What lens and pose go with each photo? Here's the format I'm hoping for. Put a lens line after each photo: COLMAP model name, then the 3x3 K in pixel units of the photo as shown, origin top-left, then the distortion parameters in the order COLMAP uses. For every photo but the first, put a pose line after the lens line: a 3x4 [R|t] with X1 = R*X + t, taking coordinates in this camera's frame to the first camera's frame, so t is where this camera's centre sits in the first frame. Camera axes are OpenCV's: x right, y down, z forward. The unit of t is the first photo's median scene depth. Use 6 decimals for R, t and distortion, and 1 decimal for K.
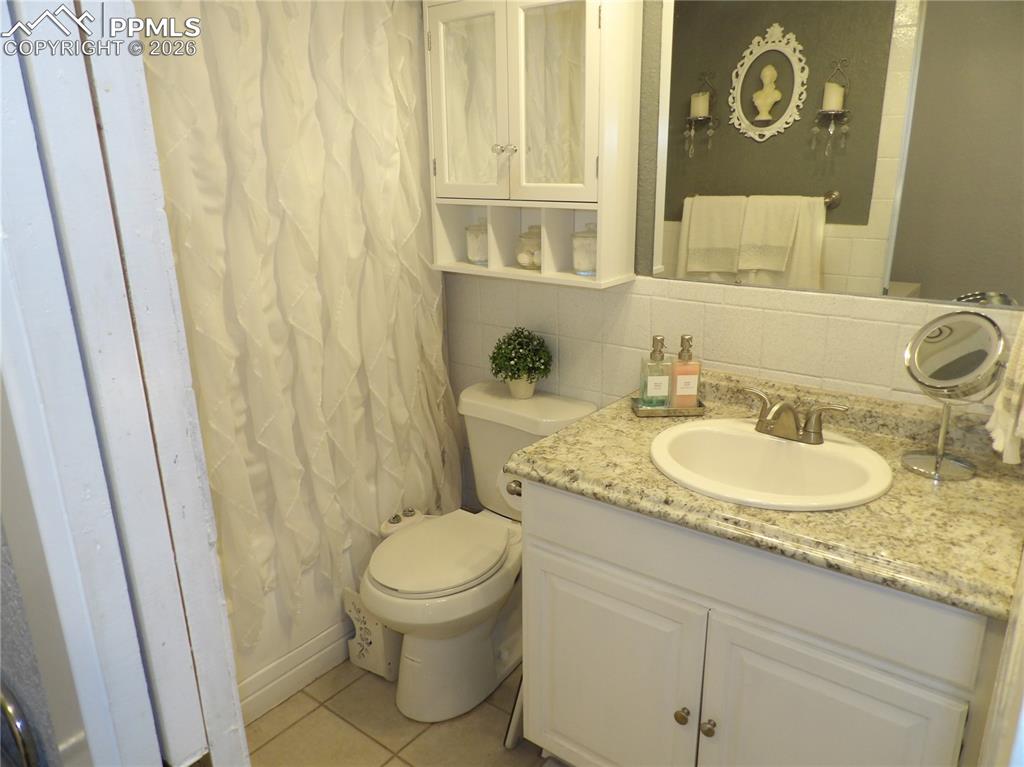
lens RADIAL K [[723.5, 0, 512.0], [0, 723.5, 383.5], [0, 0, 1]] dist [-0.031001, 0.042245]
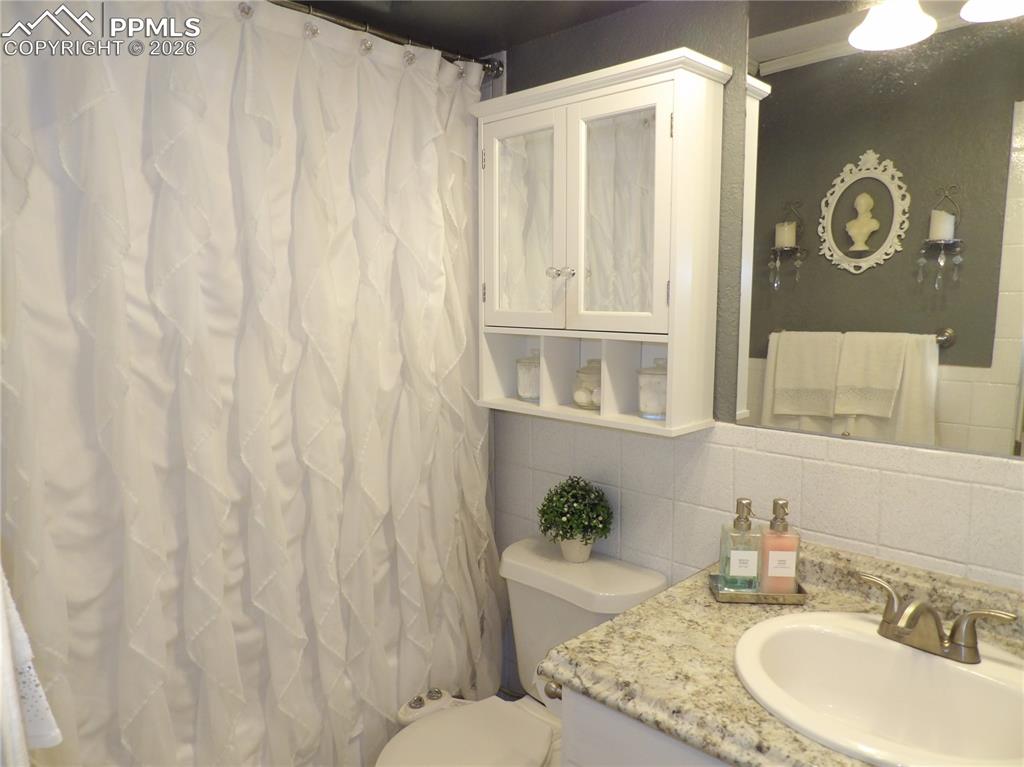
lens RADIAL K [[723.5, 0, 512.0], [0, 723.5, 383.5], [0, 0, 1]] dist [-0.031001, 0.042245]
pose [[0.993881, 0.028072, -0.106833, 0.026818], [-0.046678, 0.983307, -0.175866, -0.035034], [0.100113, 0.179777, 0.978600, 0.155545]]
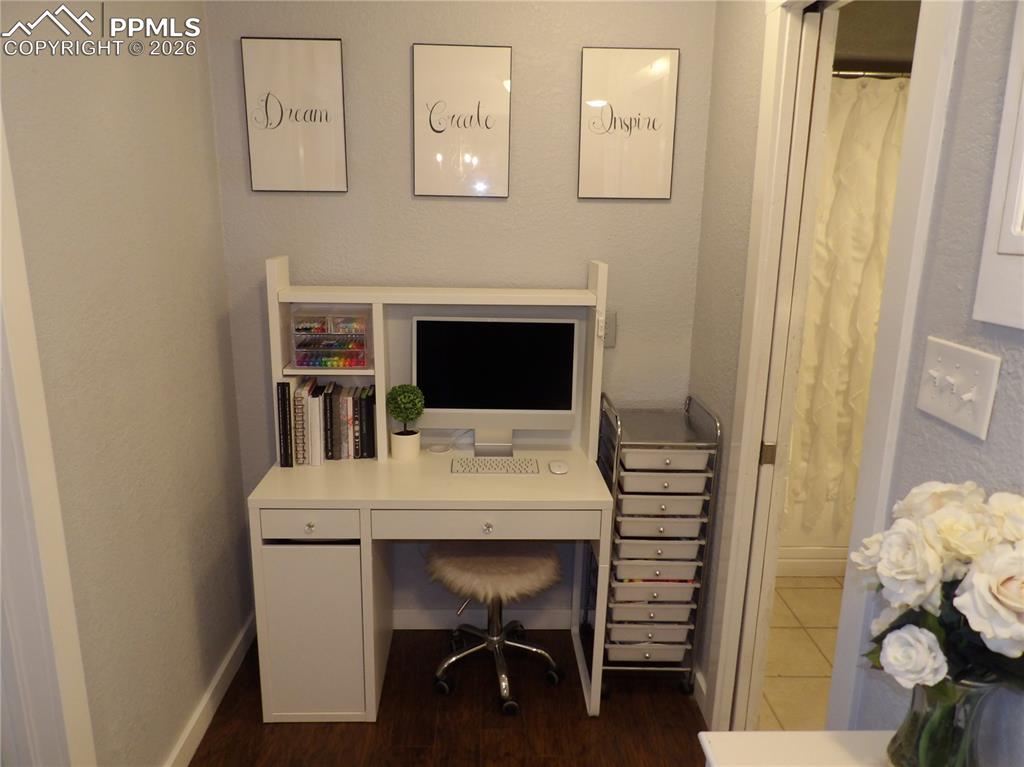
lens RADIAL K [[723.5, 0, 512.0], [0, 723.5, 383.5], [0, 0, 1]] dist [-0.031001, 0.042245]
pose [[0.636459, 0.210636, -0.741992, 0.329128], [-0.252057, 0.965972, 0.058012, 0.127639], [0.728963, 0.150102, 0.667894, -0.587022]]
